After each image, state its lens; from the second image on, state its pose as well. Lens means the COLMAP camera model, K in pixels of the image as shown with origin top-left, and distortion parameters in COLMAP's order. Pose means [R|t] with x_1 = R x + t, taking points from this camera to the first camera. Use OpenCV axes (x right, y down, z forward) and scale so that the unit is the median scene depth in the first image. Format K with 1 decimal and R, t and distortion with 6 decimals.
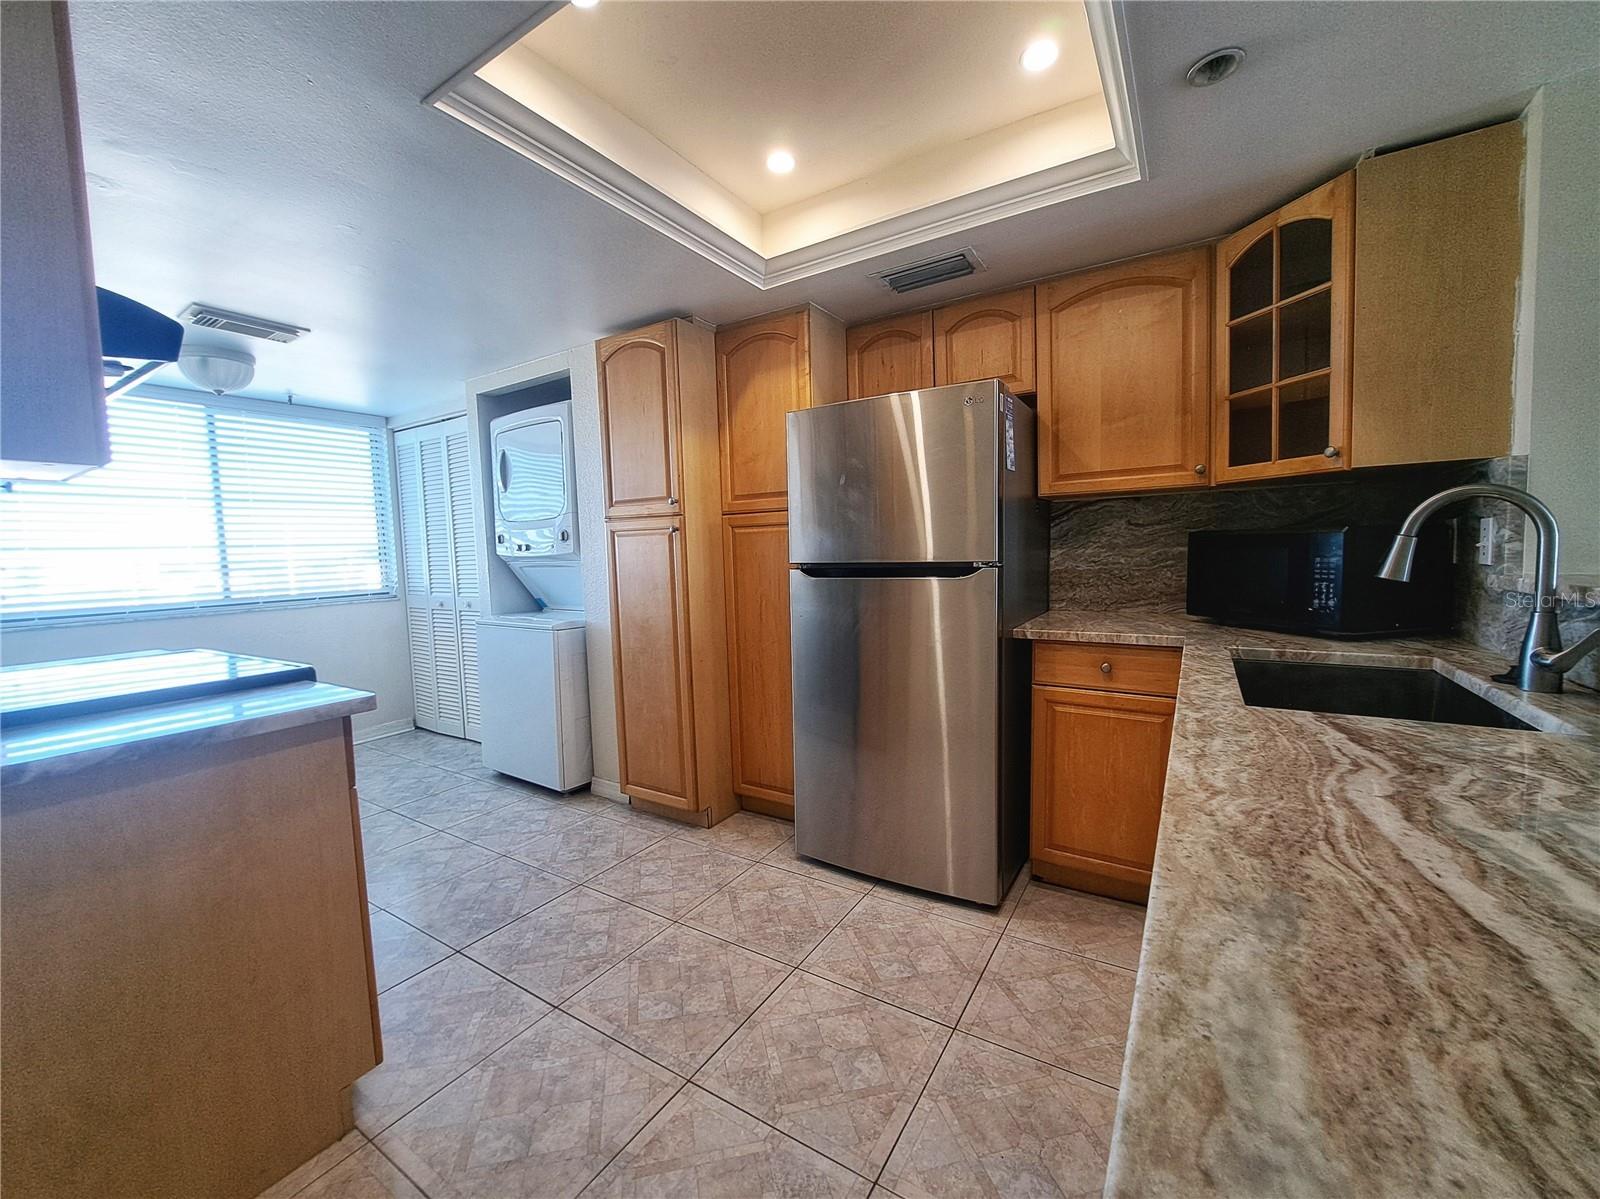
lens RADIAL K [[640.6, 0, 800.0], [0, 640.6, 599.5], [0, 0, 1]] dist [-0.002385, -0.000226]
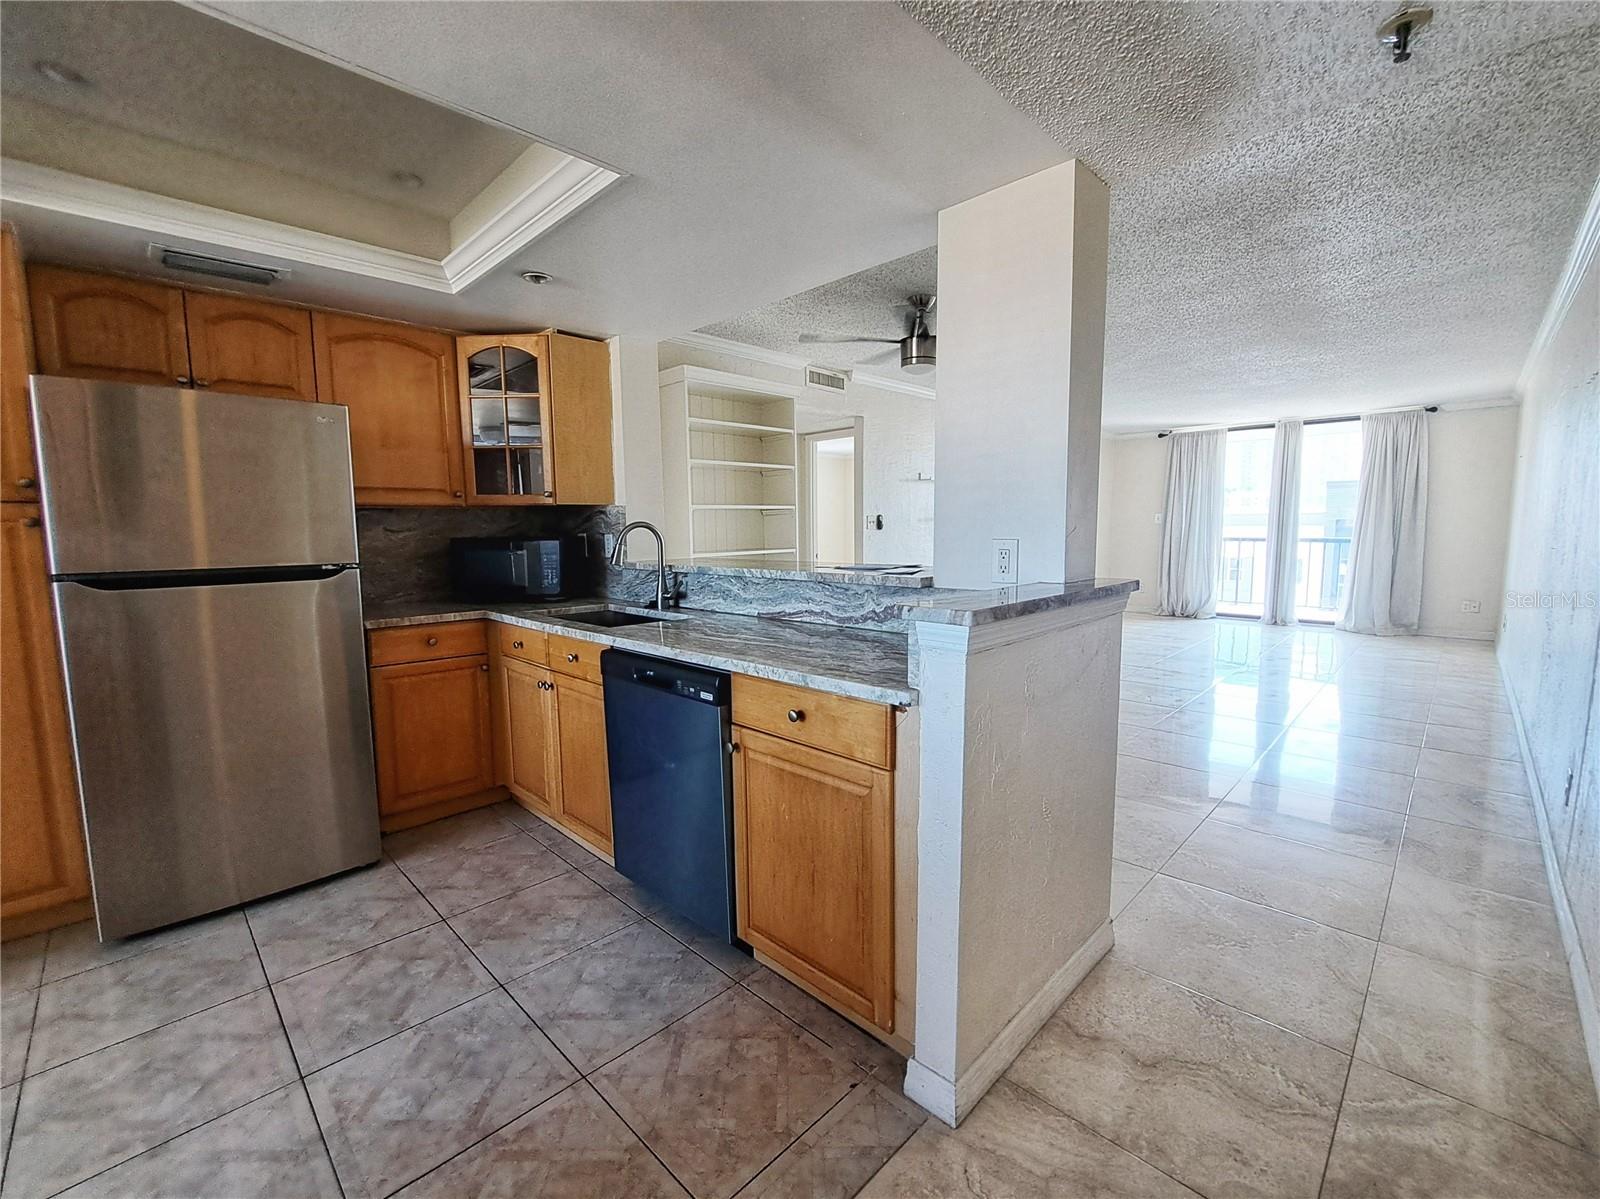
lens RADIAL K [[662.1, 0, 785.9], [0, 662.1, 600.3], [0, 0, 1]] dist [-0.003047, -0.000650]
pose [[0.238072, -0.082000, 0.967780, -0.615230], [0.079097, 0.994757, 0.064828, -0.008223], [-0.968021, 0.061115, 0.243310, -0.032469]]
